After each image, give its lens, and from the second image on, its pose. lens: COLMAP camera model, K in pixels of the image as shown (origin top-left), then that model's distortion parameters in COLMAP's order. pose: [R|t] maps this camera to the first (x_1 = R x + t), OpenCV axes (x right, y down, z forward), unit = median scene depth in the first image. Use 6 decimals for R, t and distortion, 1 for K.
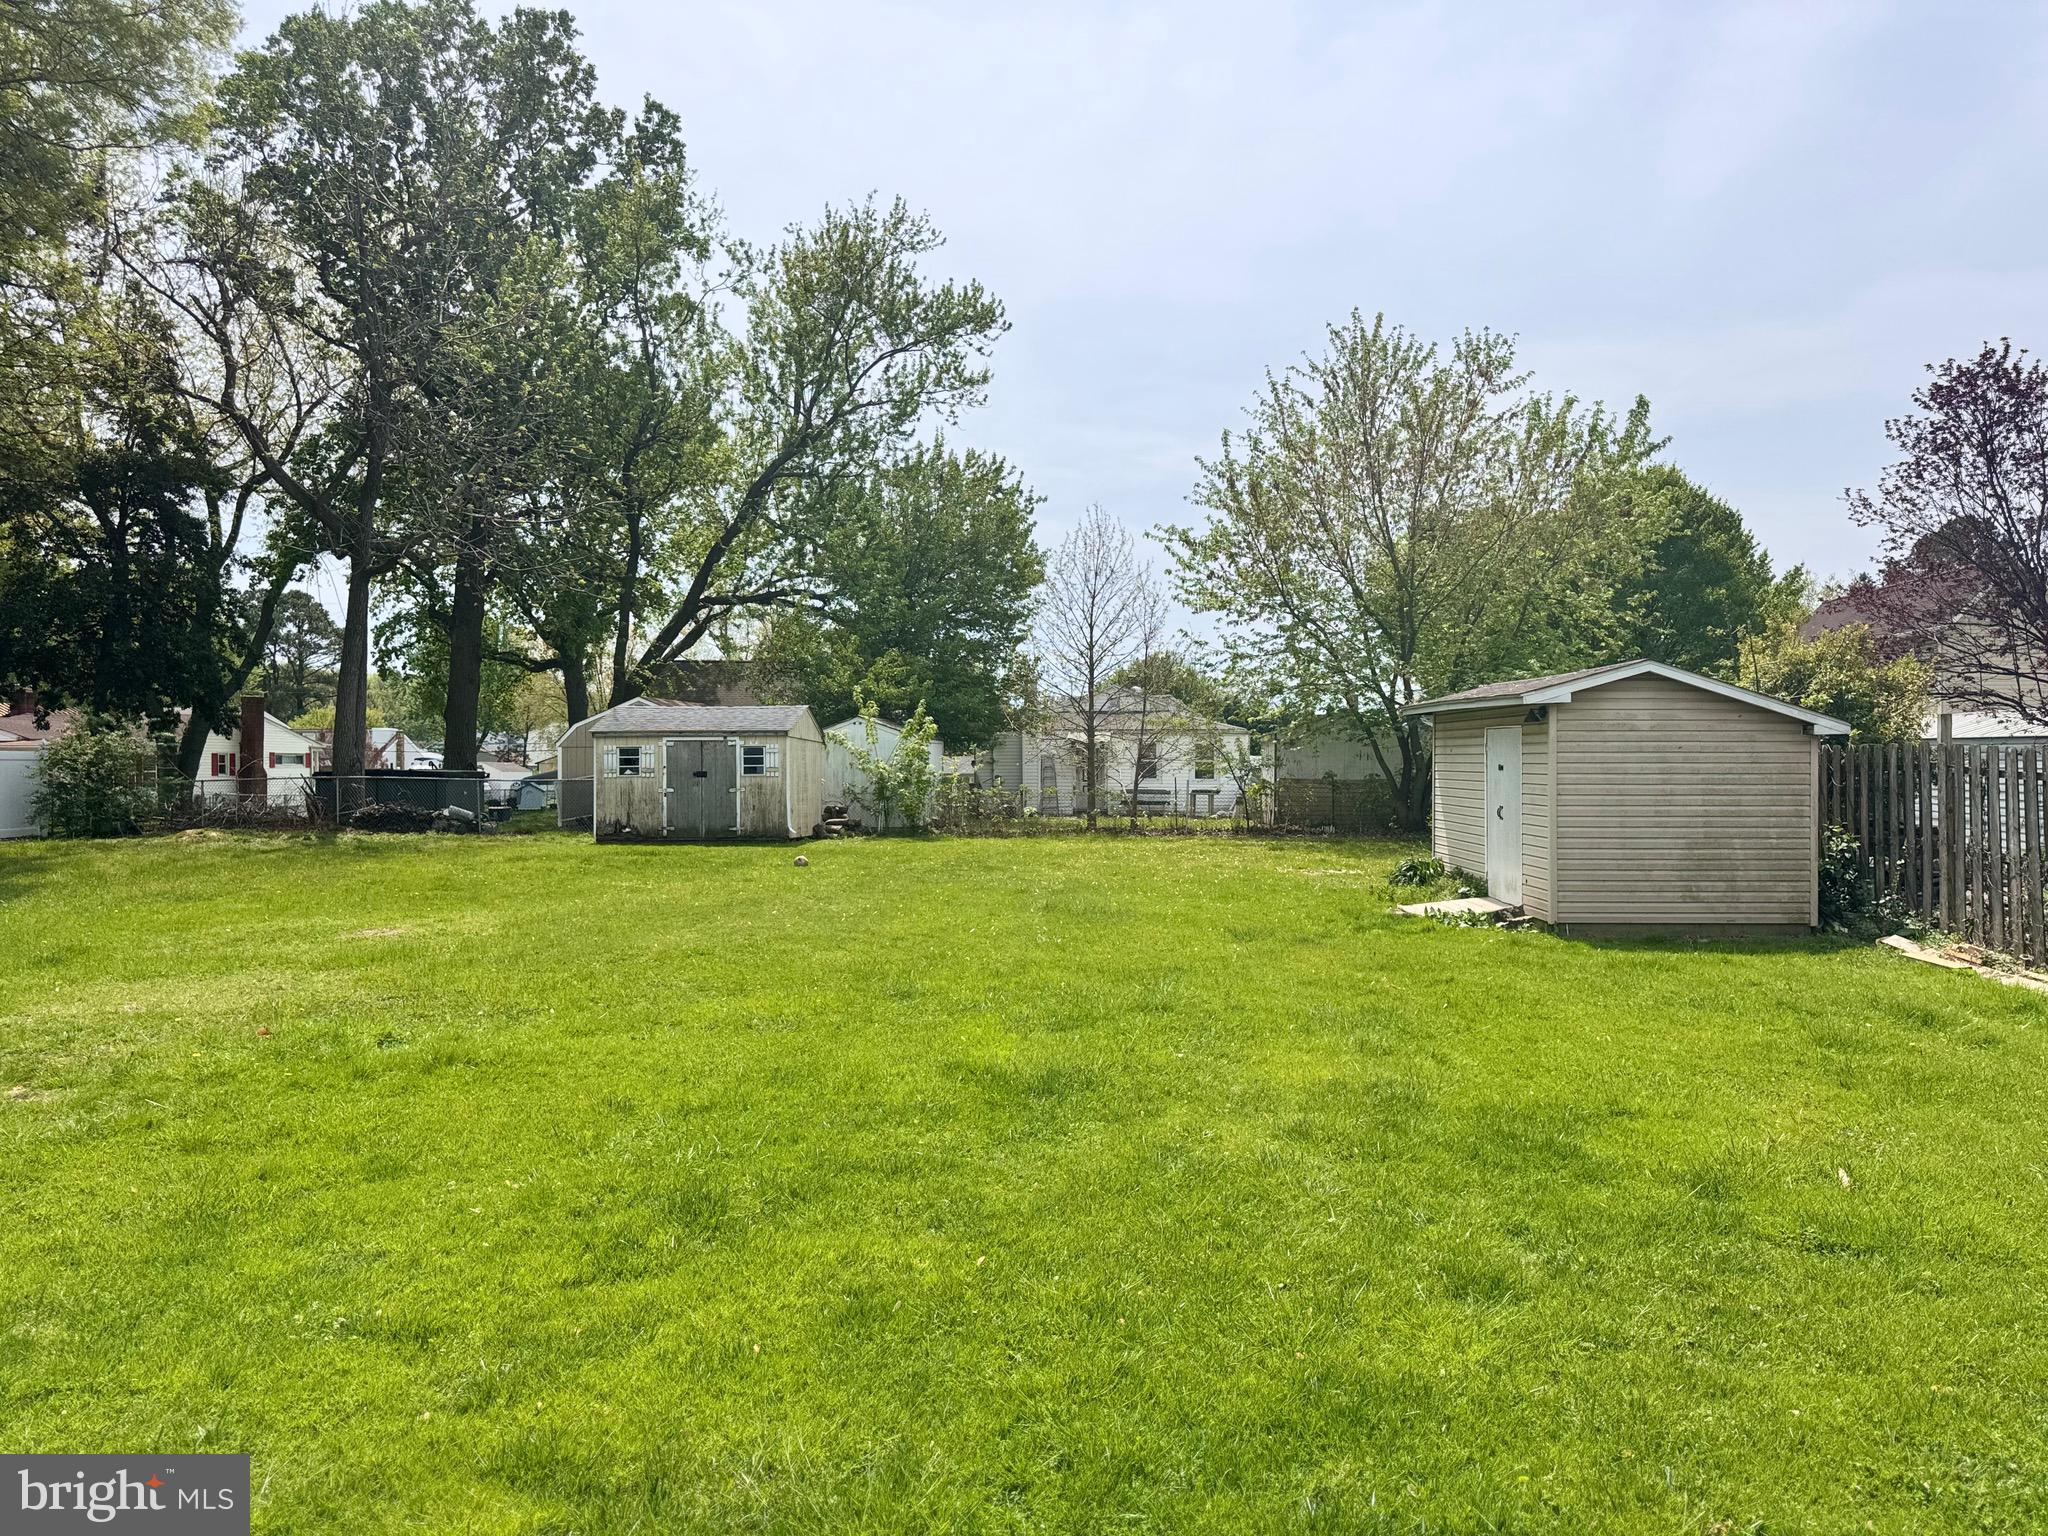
lens RADIAL K [[1429.8, 0, 1018.6], [0, 1429.8, 779.2], [0, 0, 1]] dist [0.056919, -0.013039]
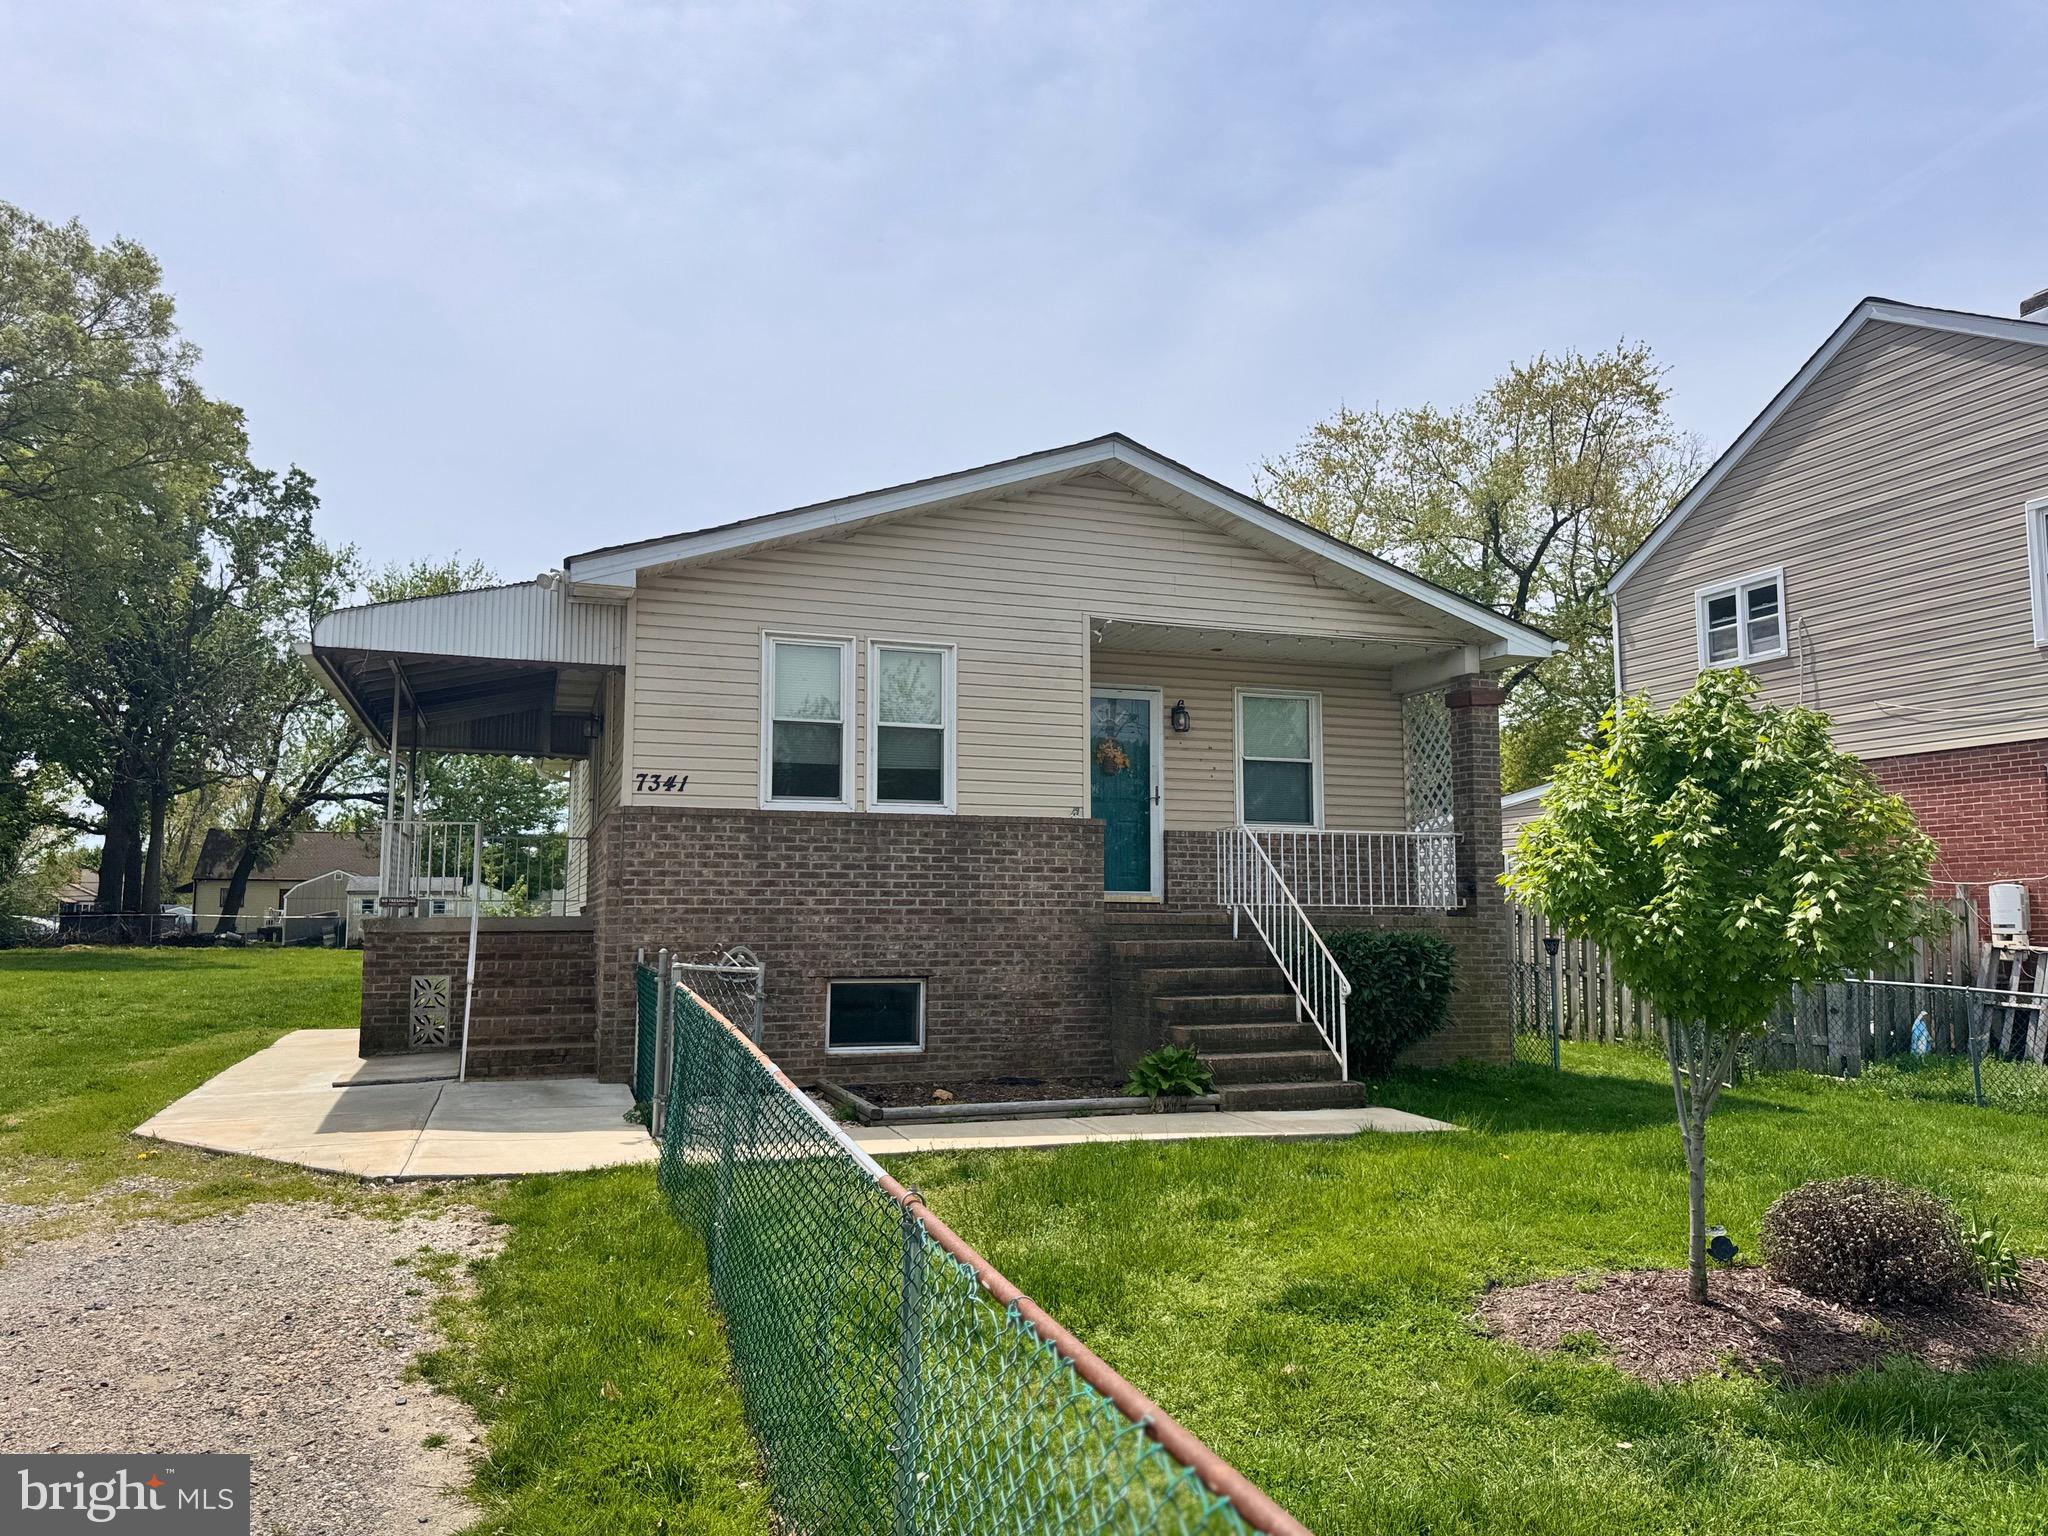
lens RADIAL K [[1429.8, 0, 1005.7], [0, 1429.8, 768.0], [0, 0, 1]] dist [0.056919, -0.013039]
pose [[0.924023, 0.057609, 0.377972, -0.203933], [-0.013912, 0.992995, -0.117338, 0.017822], [-0.382084, 0.103165, 0.918351, -1.066426]]
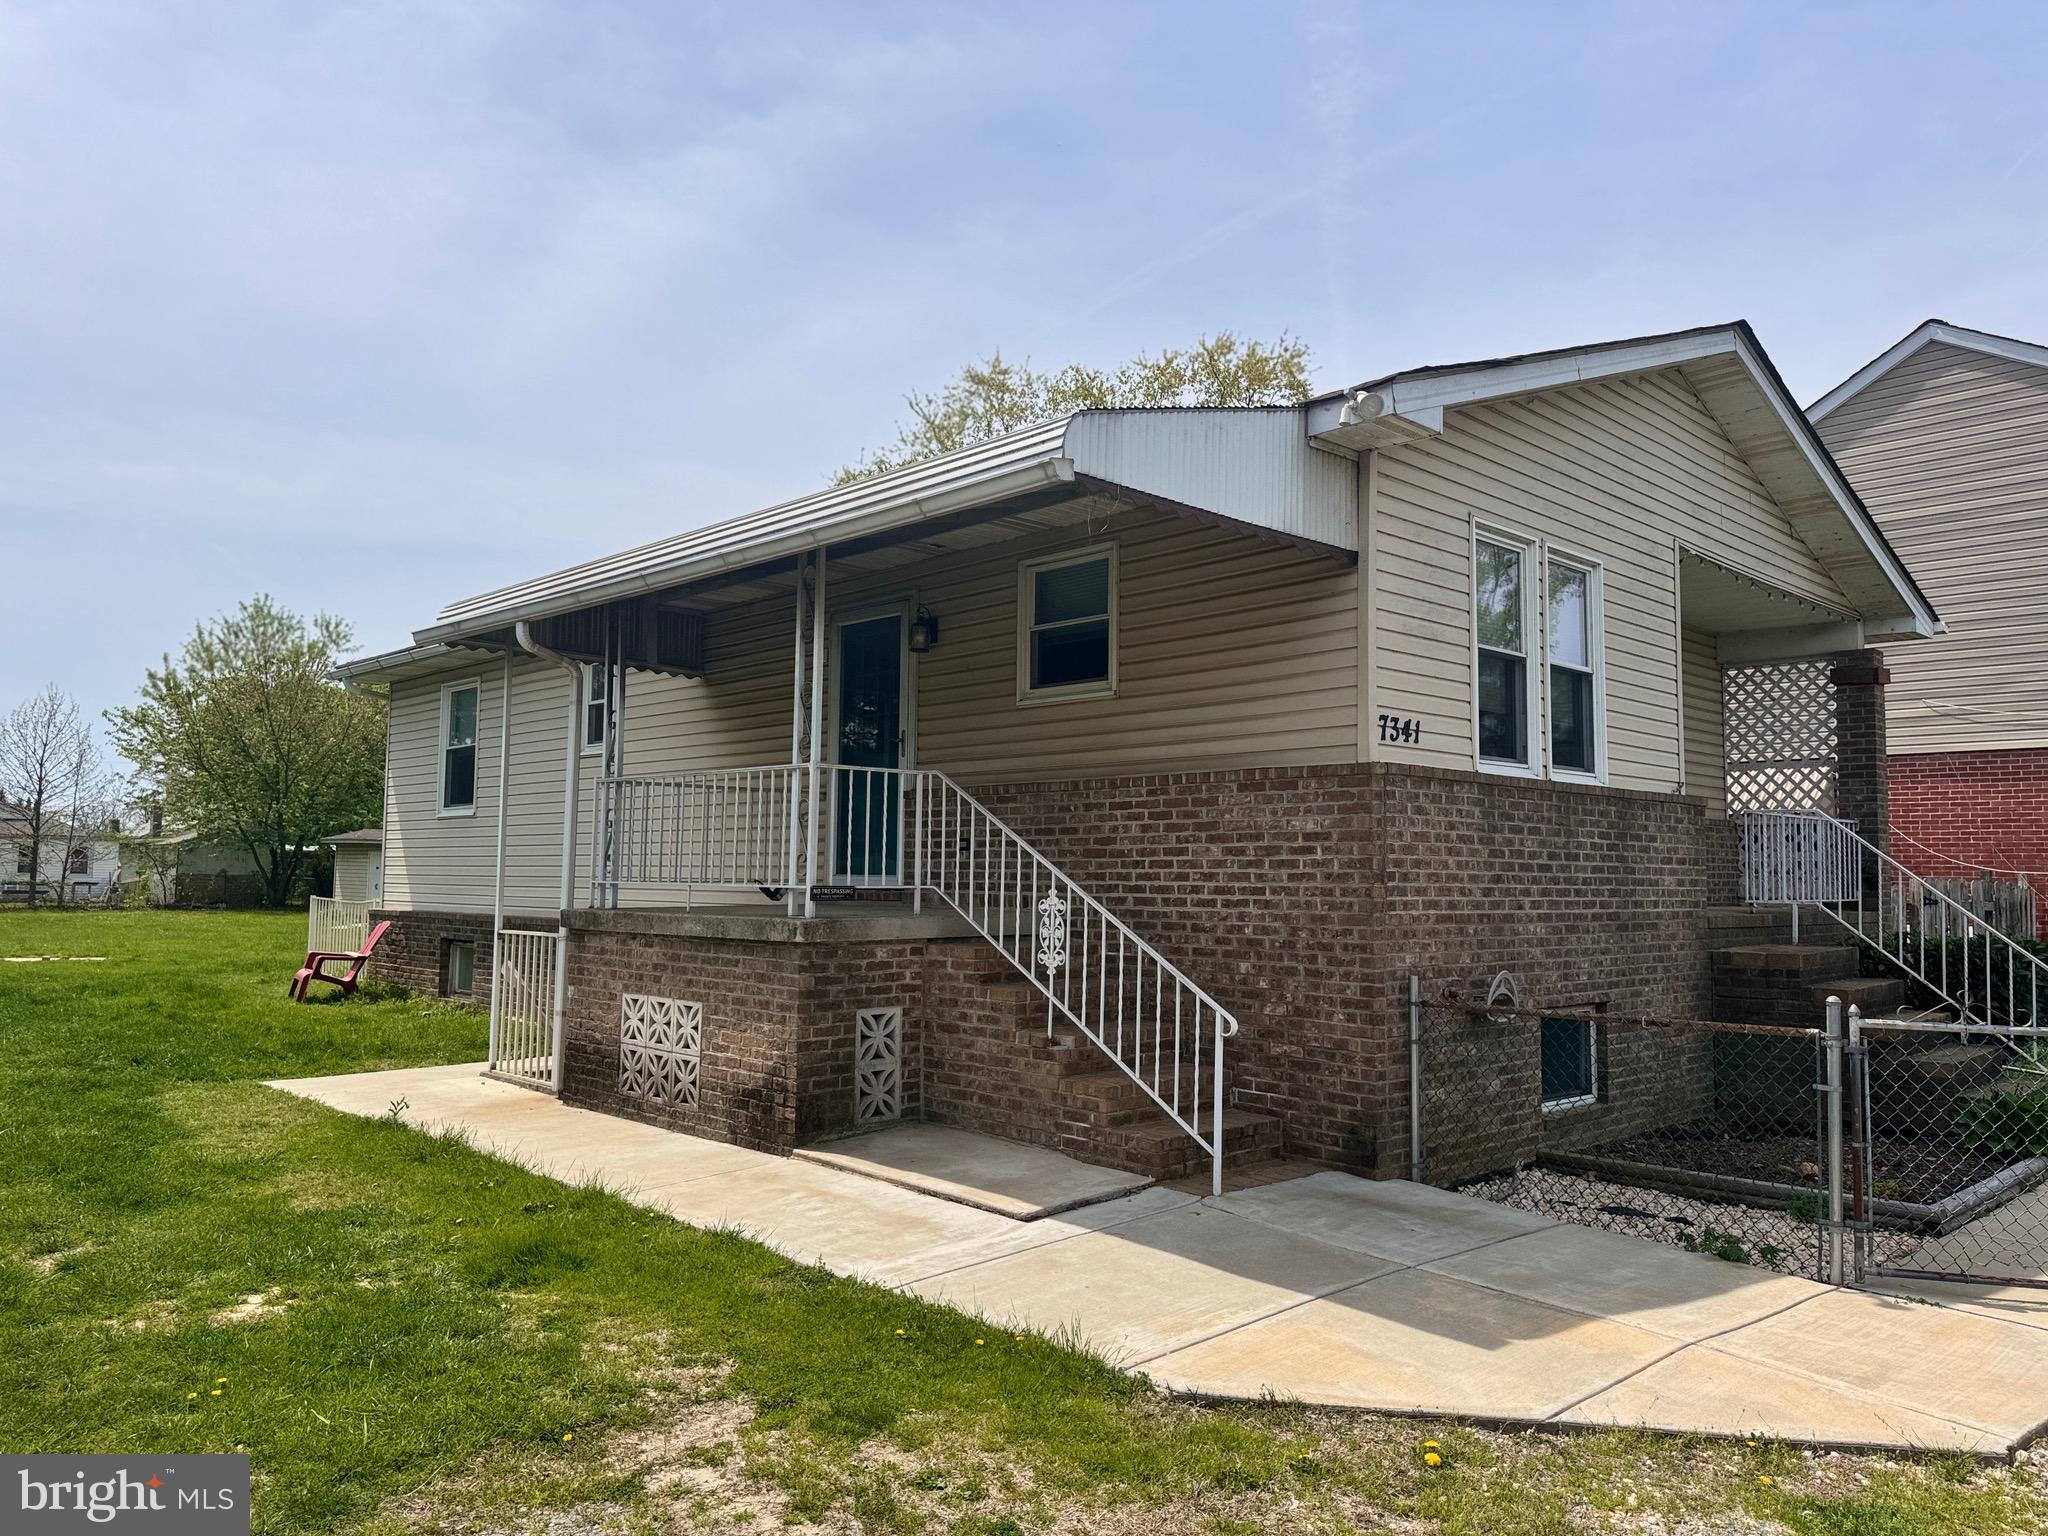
lens RADIAL K [[1429.8, 0, 1017.4], [0, 1429.8, 762.5], [0, 0, 1]] dist [0.056919, -0.013039]
pose [[0.680256, 0.080211, 0.728572, -0.384177], [-0.019195, 0.995603, -0.091687, 0.008947], [-0.732723, 0.048386, 0.678805, -0.797161]]
